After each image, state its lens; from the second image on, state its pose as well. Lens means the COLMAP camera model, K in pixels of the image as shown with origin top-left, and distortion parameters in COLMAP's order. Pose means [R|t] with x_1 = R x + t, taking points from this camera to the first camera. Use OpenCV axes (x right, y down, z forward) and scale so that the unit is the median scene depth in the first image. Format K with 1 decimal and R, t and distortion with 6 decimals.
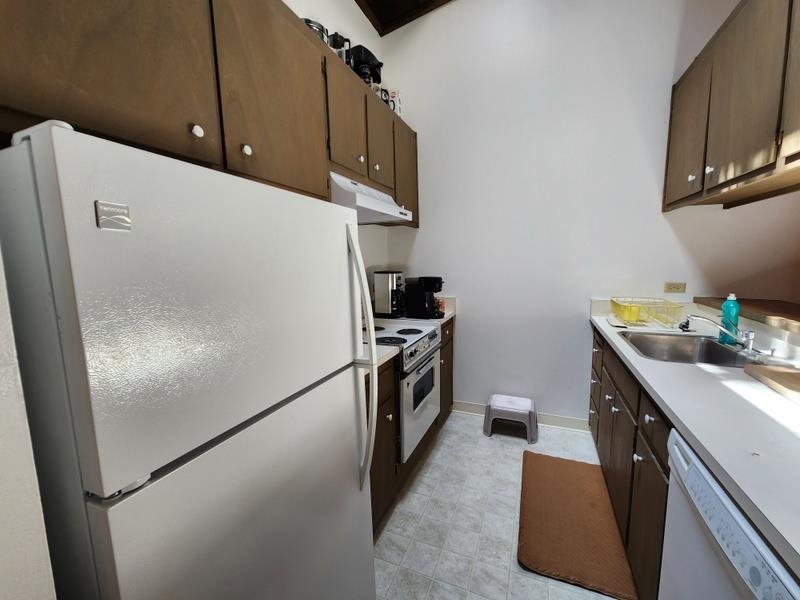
lens RADIAL K [[324.7, 0, 401.1], [0, 324.7, 300.2], [0, 0, 1]] dist [0.003633, -0.000033]
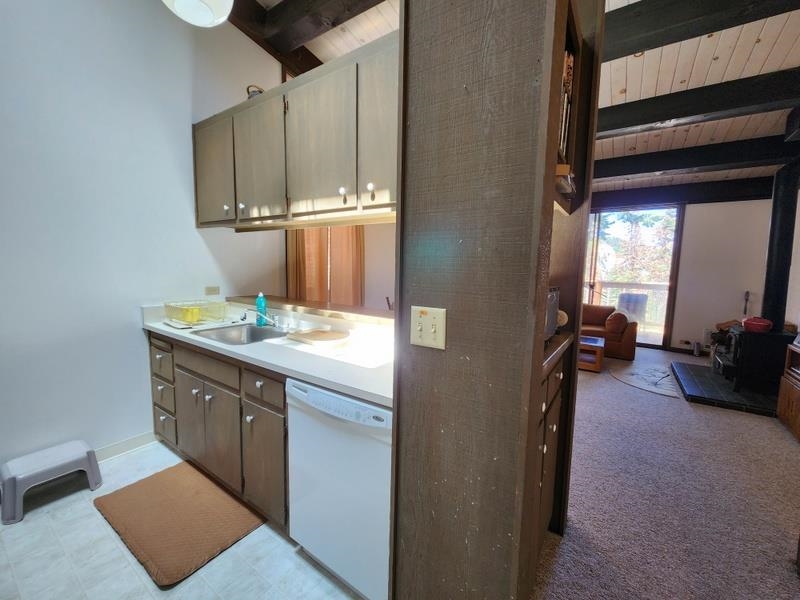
lens RADIAL K [[324.7, 0, 401.7], [0, 324.7, 298.5], [0, 0, 1]] dist [0.003633, -0.000033]
pose [[0.205518, -0.072803, 0.975942, -0.236844], [0.093170, 0.994155, 0.054542, -0.010403], [-0.974208, 0.079719, 0.211100, 0.042407]]
